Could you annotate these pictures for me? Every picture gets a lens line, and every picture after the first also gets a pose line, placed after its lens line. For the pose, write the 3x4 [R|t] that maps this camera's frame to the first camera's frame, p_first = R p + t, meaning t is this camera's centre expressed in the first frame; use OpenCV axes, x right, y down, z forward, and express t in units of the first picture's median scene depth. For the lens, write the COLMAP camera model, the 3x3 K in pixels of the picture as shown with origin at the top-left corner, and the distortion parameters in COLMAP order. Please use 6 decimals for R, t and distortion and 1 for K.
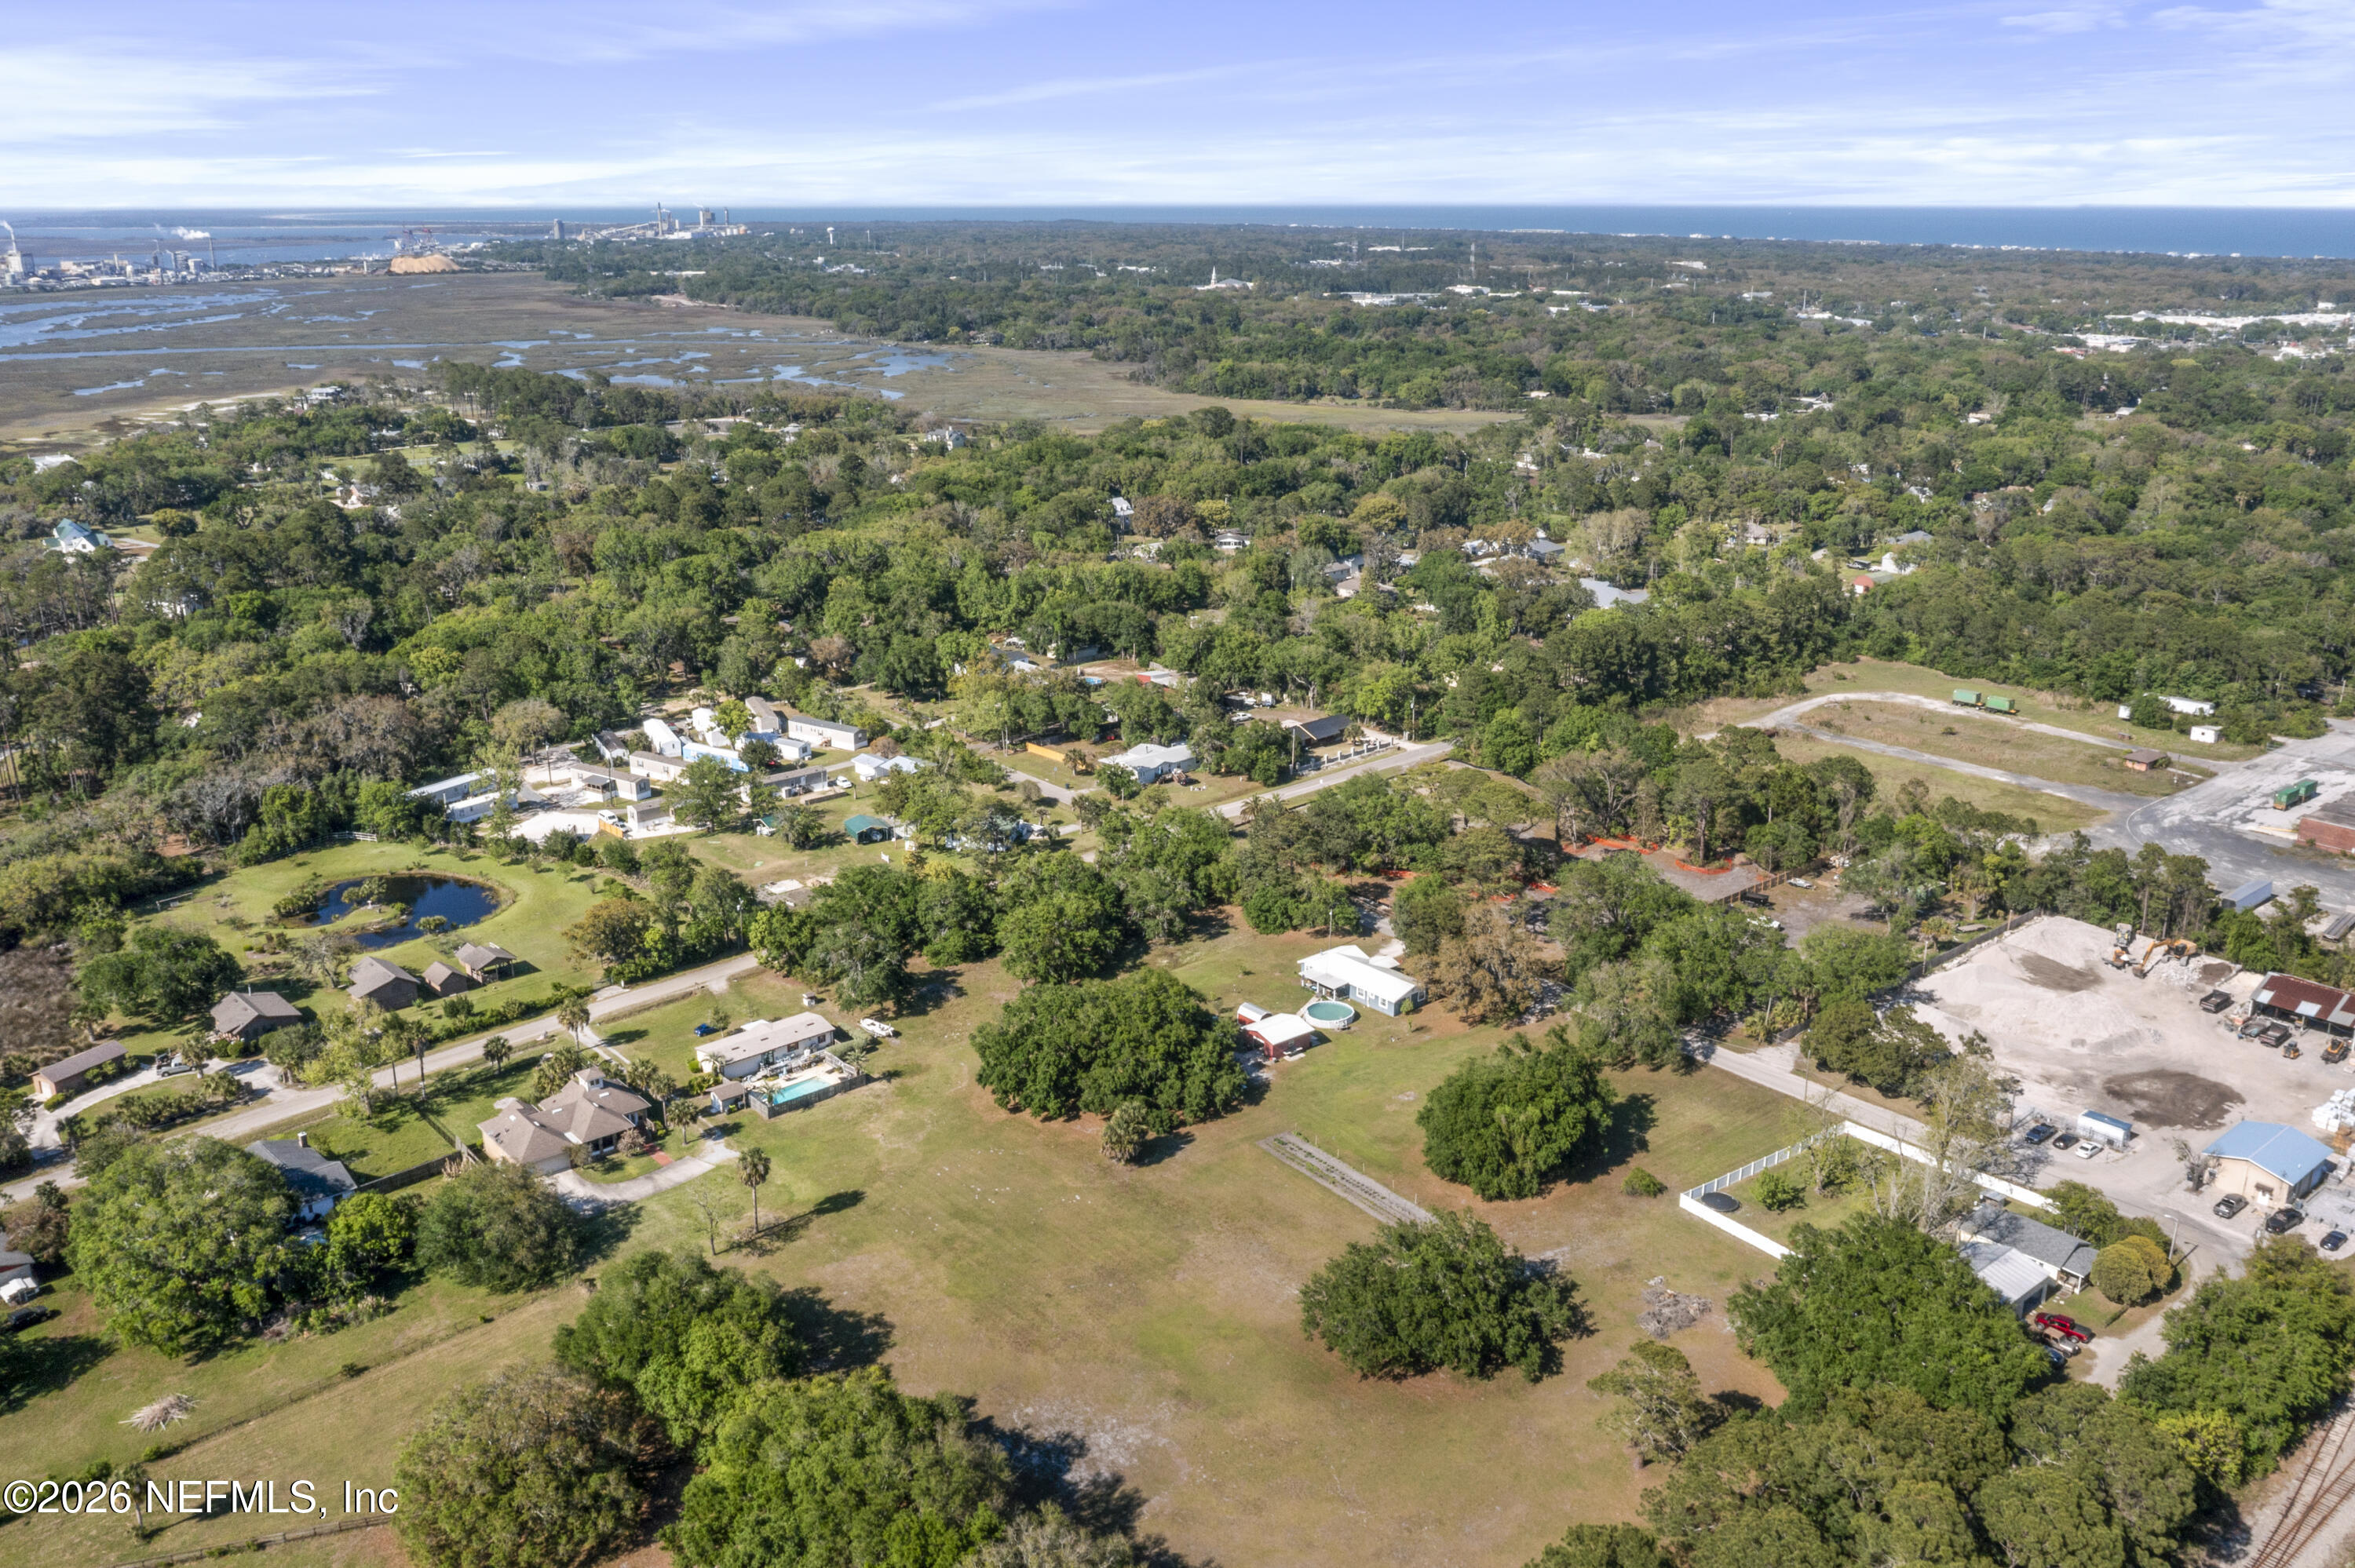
lens RADIAL K [[1890.5, 0, 1171.9], [0, 1890.5, 773.3], [0, 0, 1]] dist [-0.017159, 0.004634]
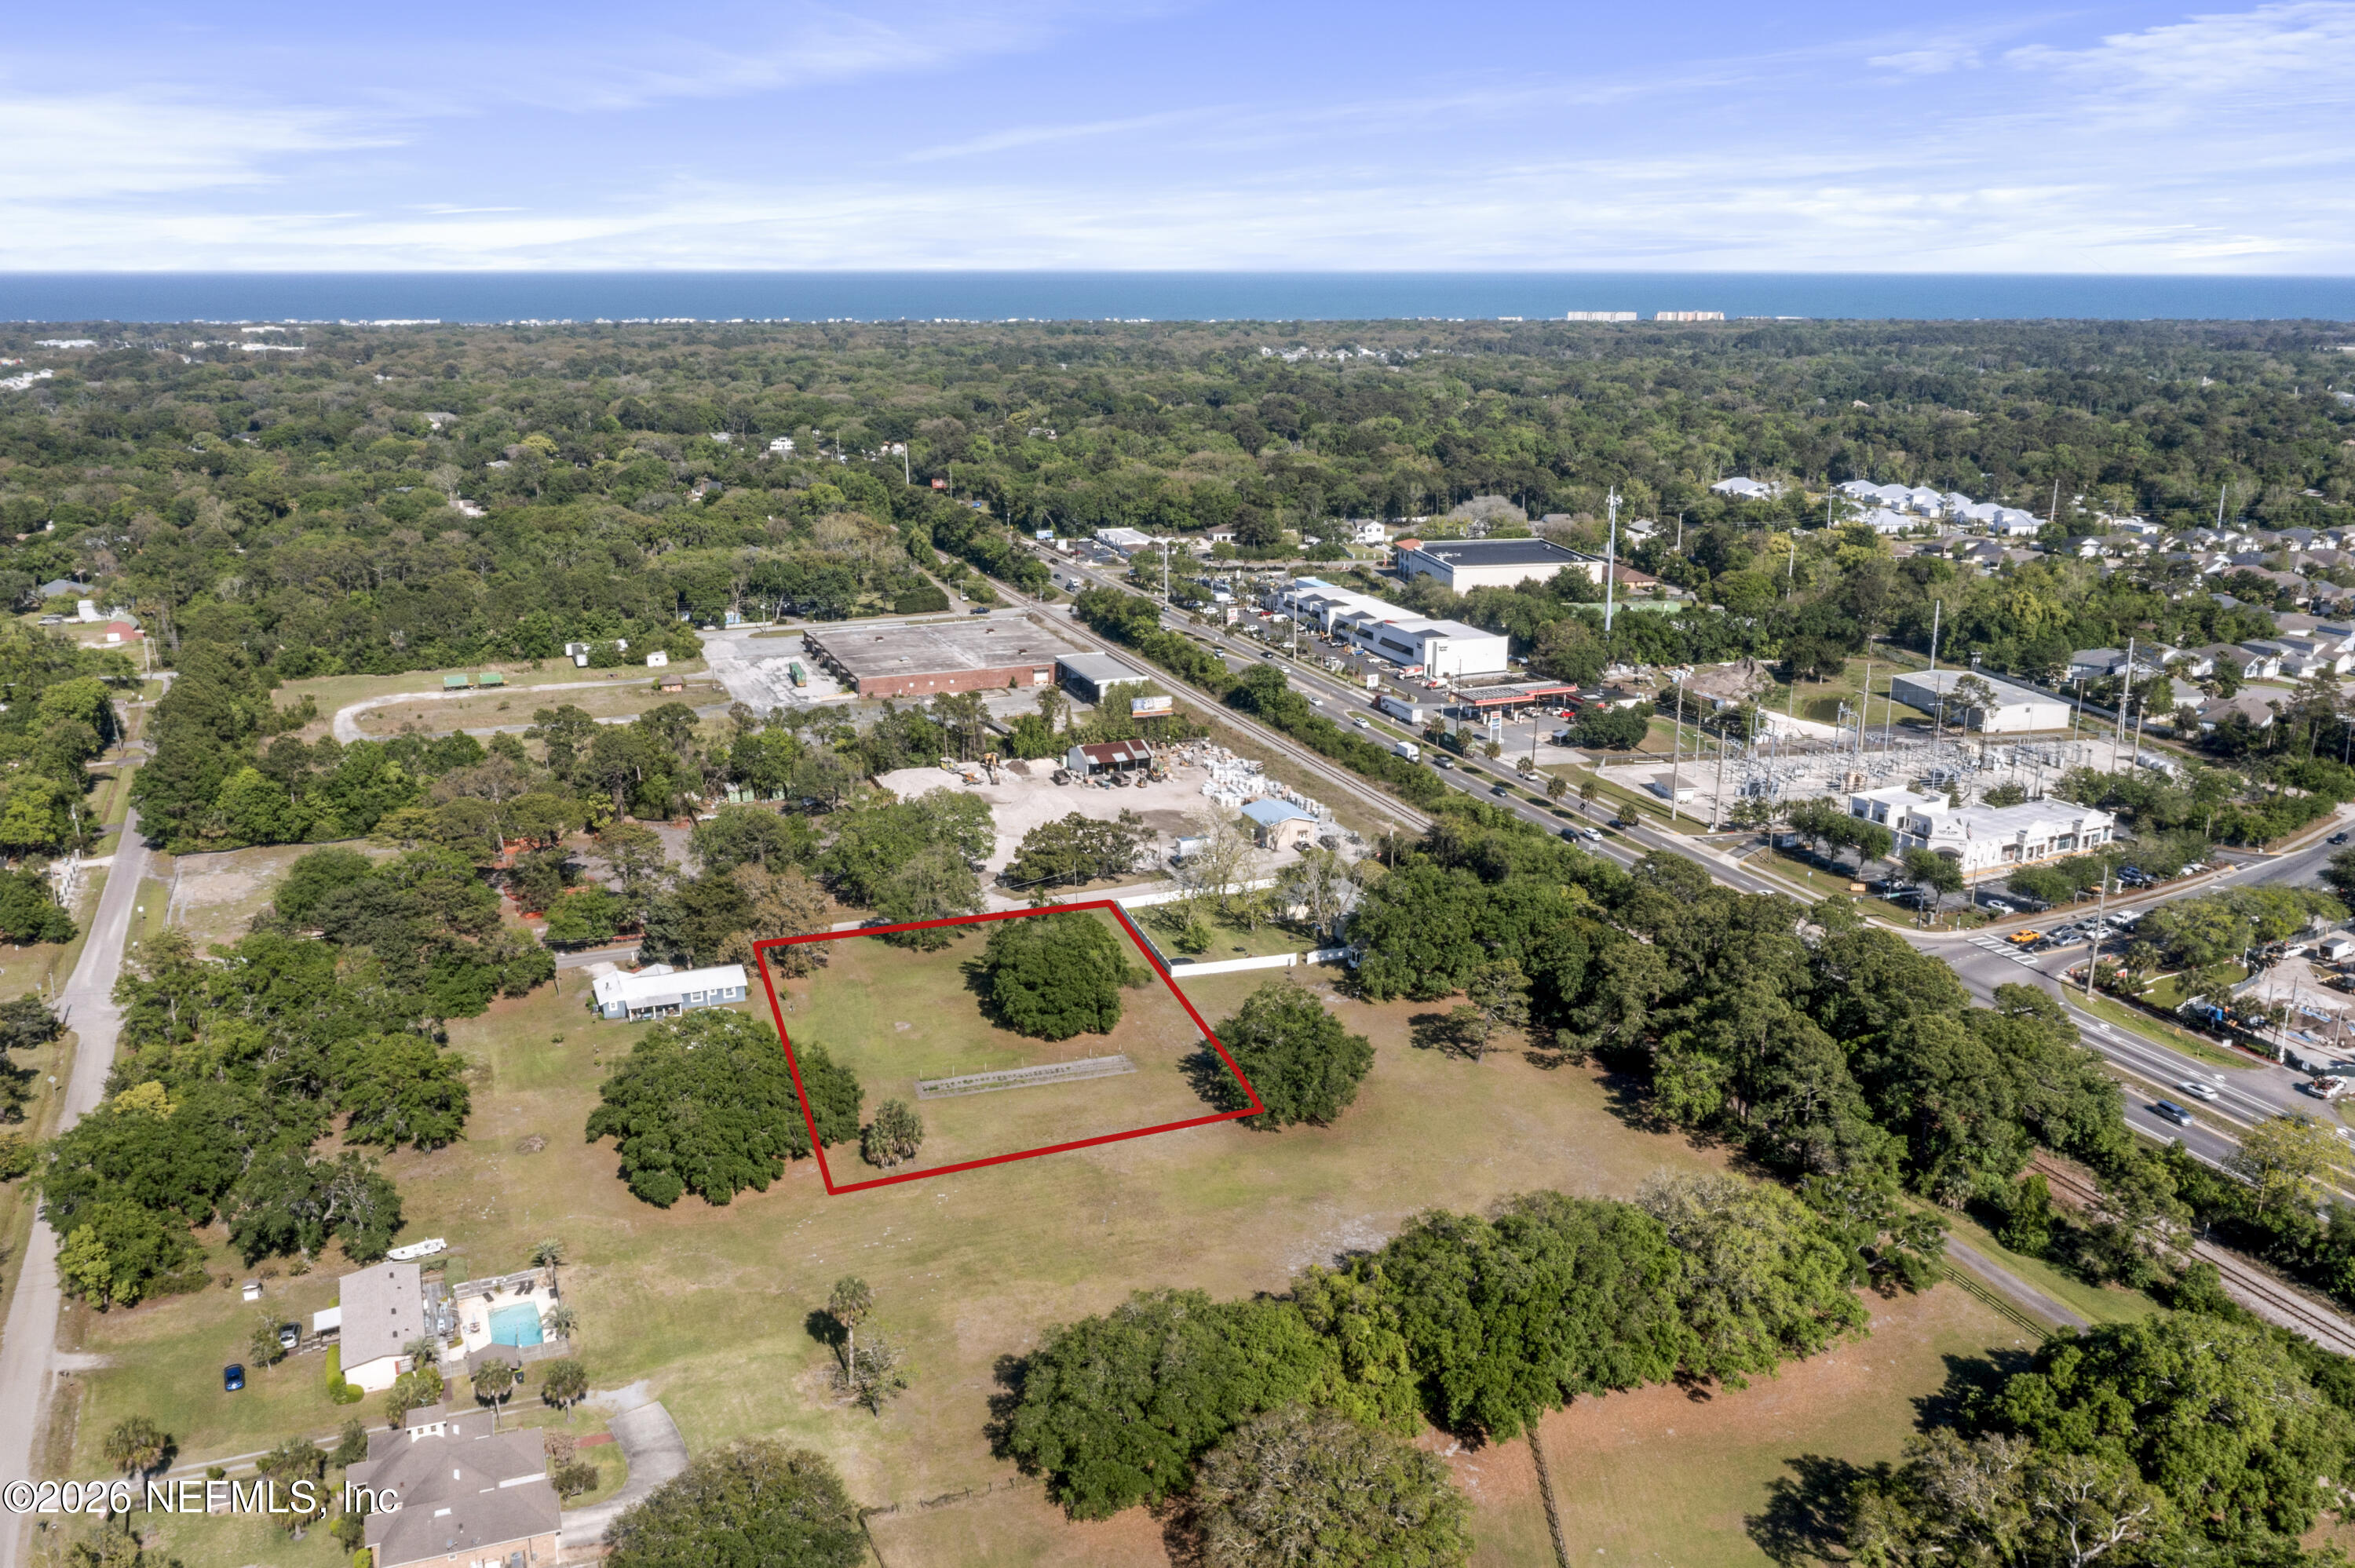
lens RADIAL K [[1890.5, 0, 1171.9], [0, 1890.5, 773.3], [0, 0, 1]] dist [-0.017159, 0.004634]
pose [[0.323095, -0.245203, 0.914049, -0.721623], [0.275200, 0.948455, 0.157156, -0.080666], [-0.905469, 0.200770, 0.373921, 0.439654]]
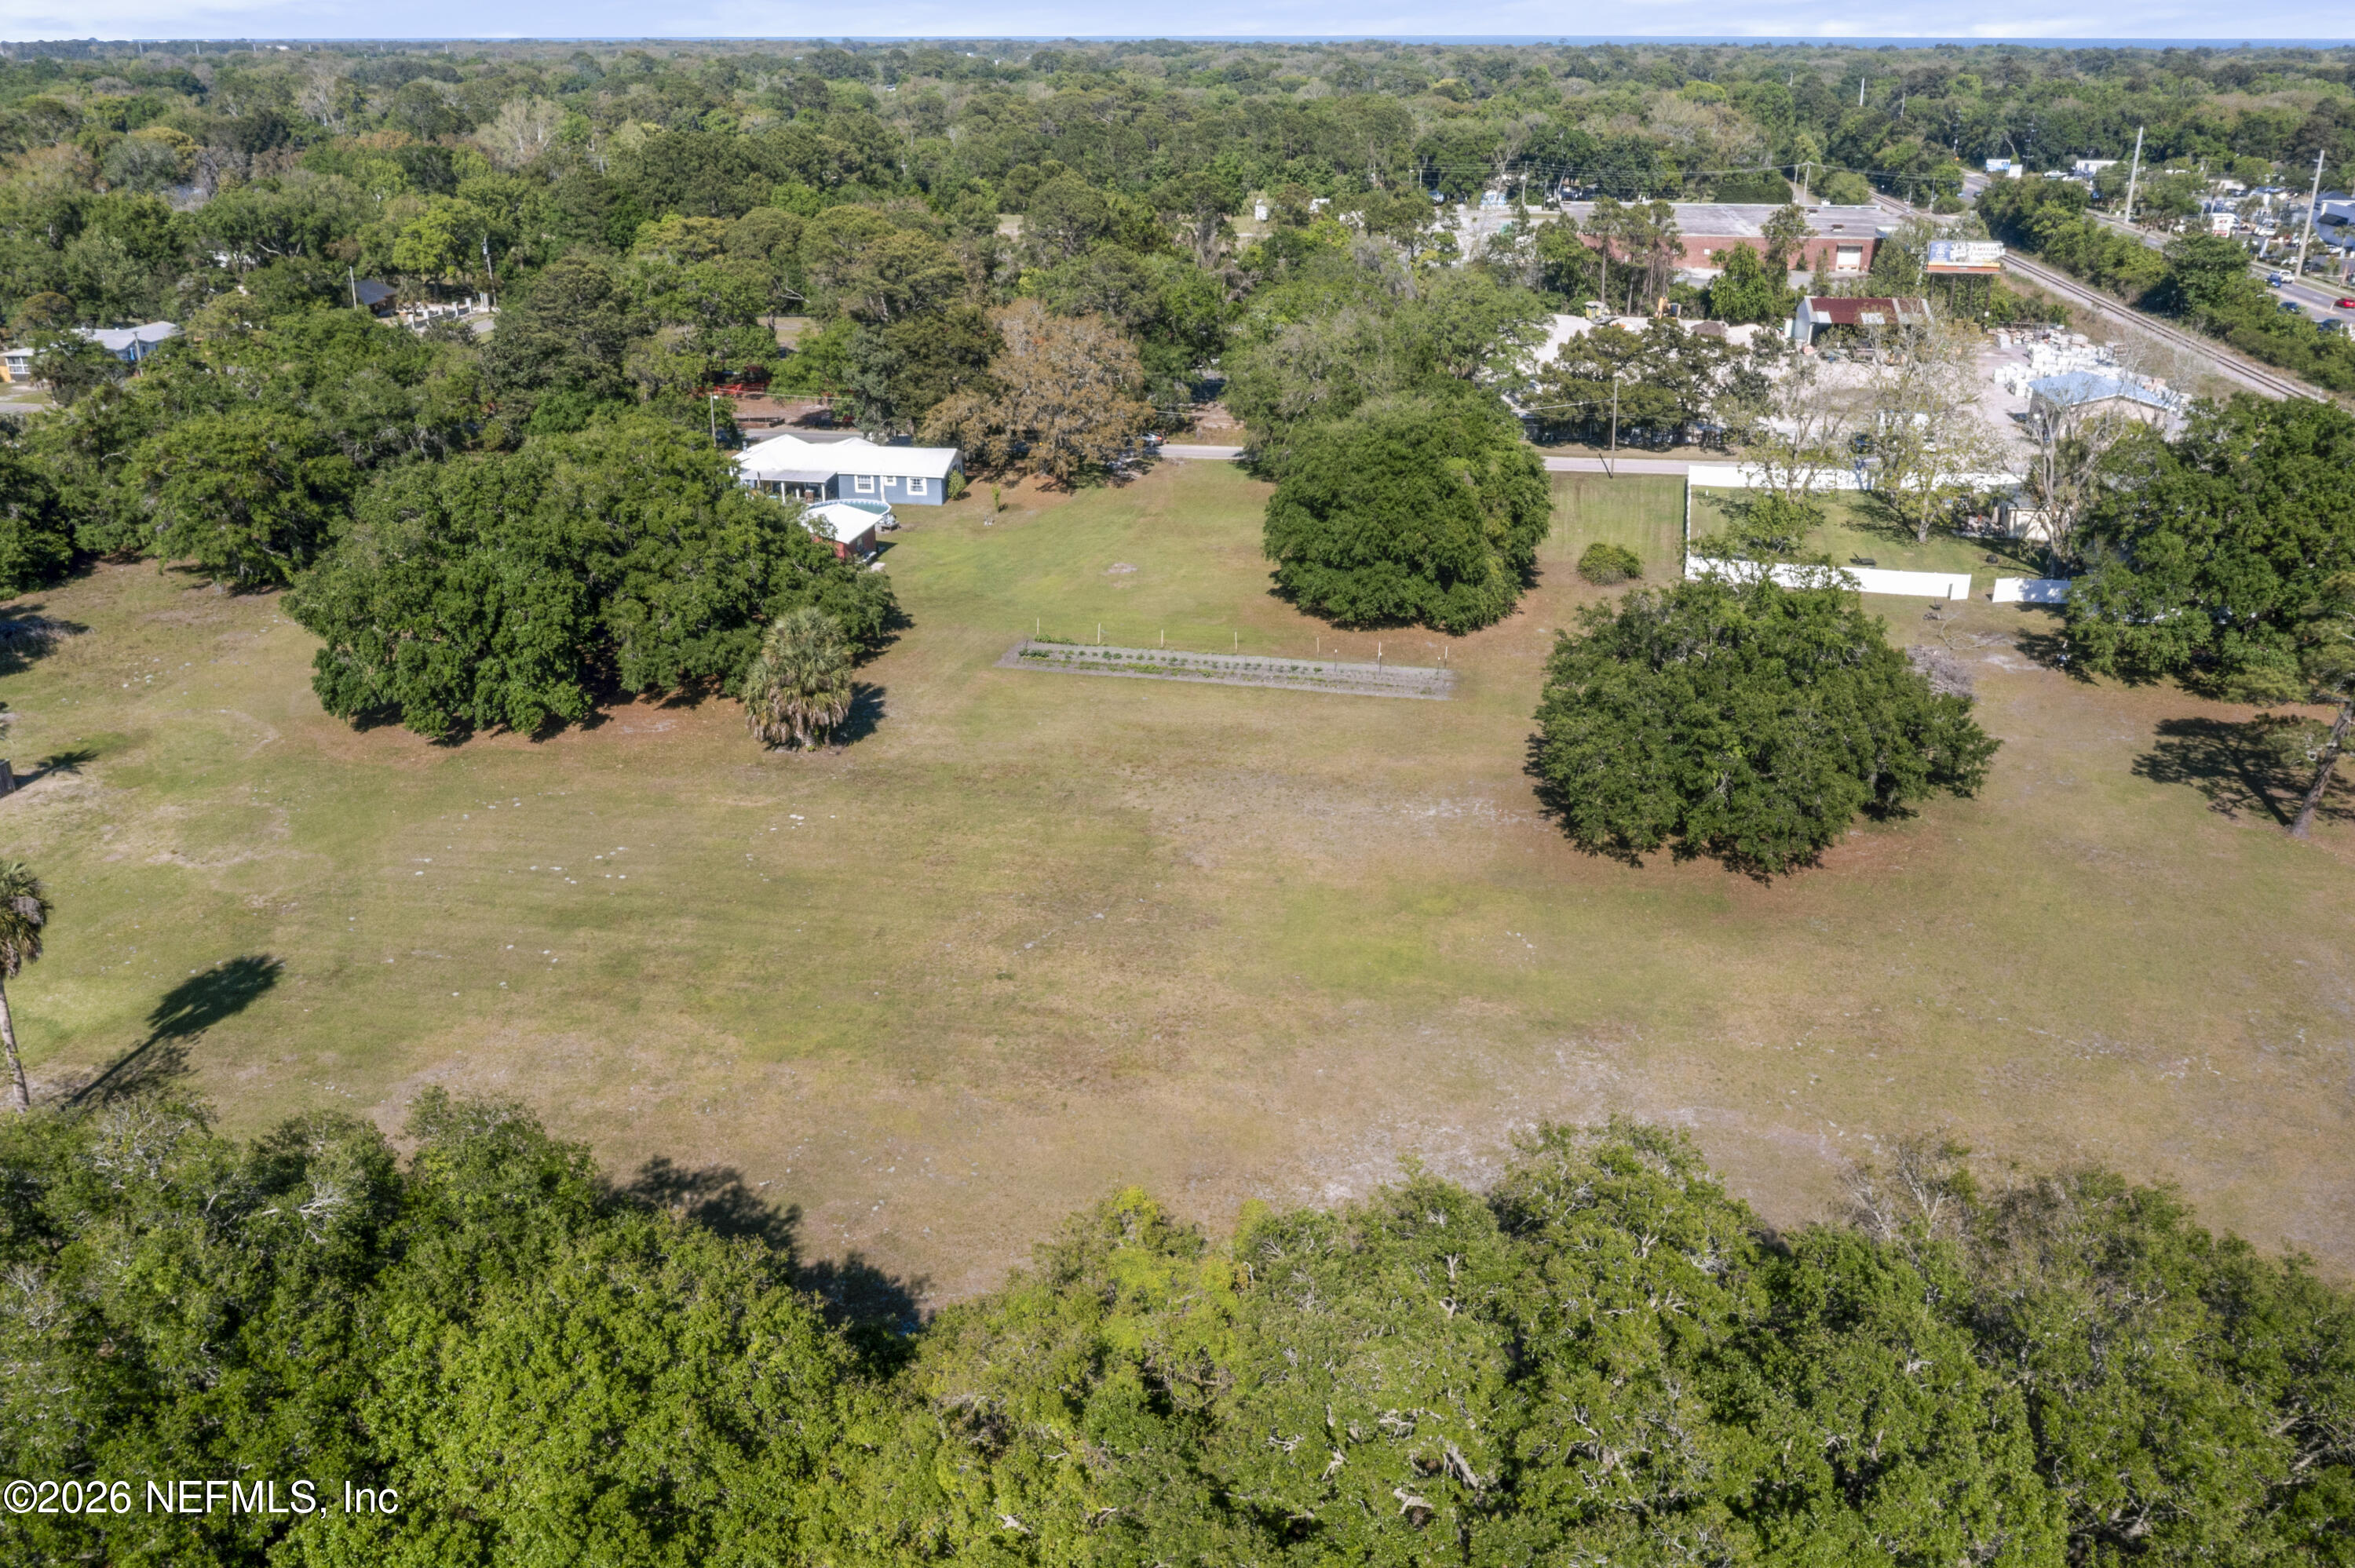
lens RADIAL K [[1894.3, 0, 1173.4], [0, 1894.3, 781.3], [0, 0, 1]] dist [-0.014504, 0.004832]
pose [[0.762597, -0.238207, 0.601418, -0.211850], [0.187697, 0.971214, 0.146674, 0.148516], [-0.619045, 0.001031, 0.785355, 0.534849]]
